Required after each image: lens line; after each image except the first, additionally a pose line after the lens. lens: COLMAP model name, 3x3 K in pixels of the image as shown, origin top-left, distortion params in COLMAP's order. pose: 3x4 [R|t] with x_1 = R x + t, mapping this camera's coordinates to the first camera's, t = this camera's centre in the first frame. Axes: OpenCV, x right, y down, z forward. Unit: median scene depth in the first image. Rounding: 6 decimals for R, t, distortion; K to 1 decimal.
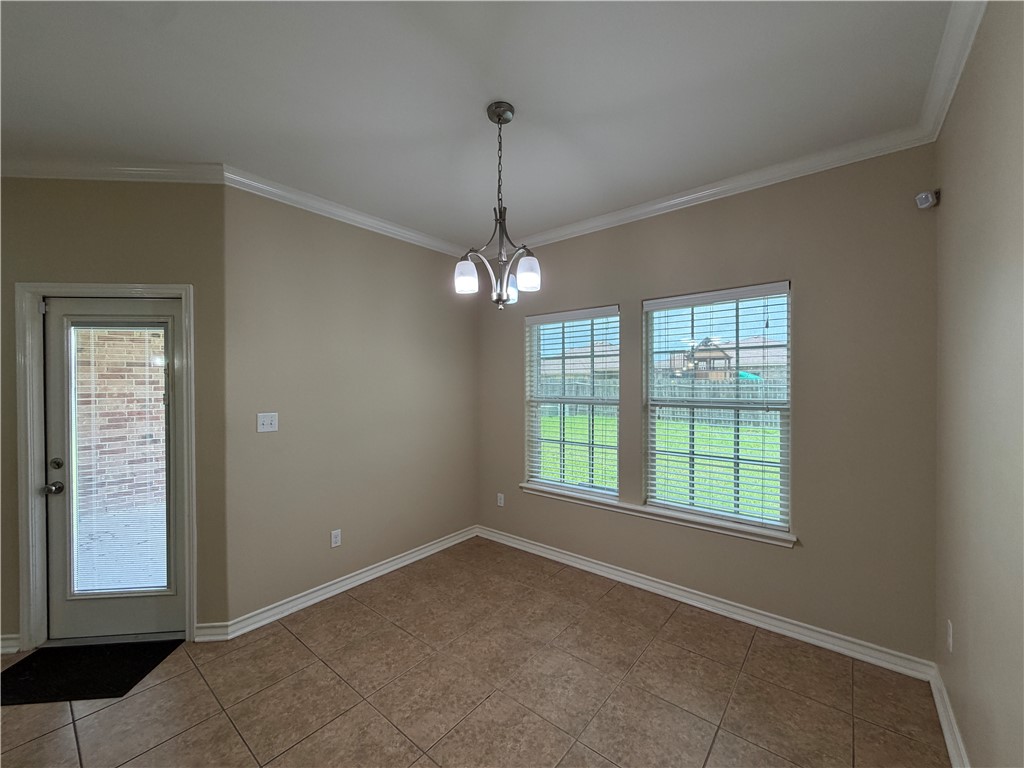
lens RADIAL K [[413.0, 0, 508.6], [0, 413.0, 387.8], [0, 0, 1]] dist [-0.000074, 0.000490]
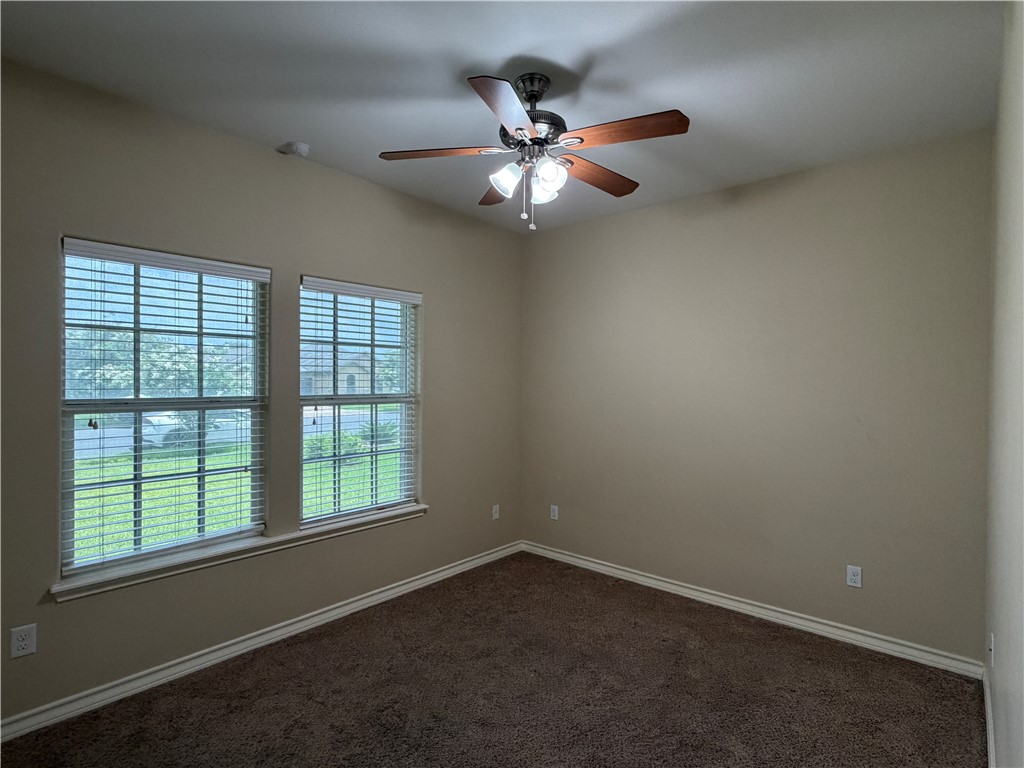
lens RADIAL K [[527.8, 0, 509.2], [0, 527.8, 384.1], [0, 0, 1]] dist [0.019695, -0.002449]
pose [[0.038617, -0.004286, 0.999245, -0.638134], [-0.002379, 0.999988, 0.004381, -0.003501], [-0.999251, -0.002547, 0.038606, 0.521356]]
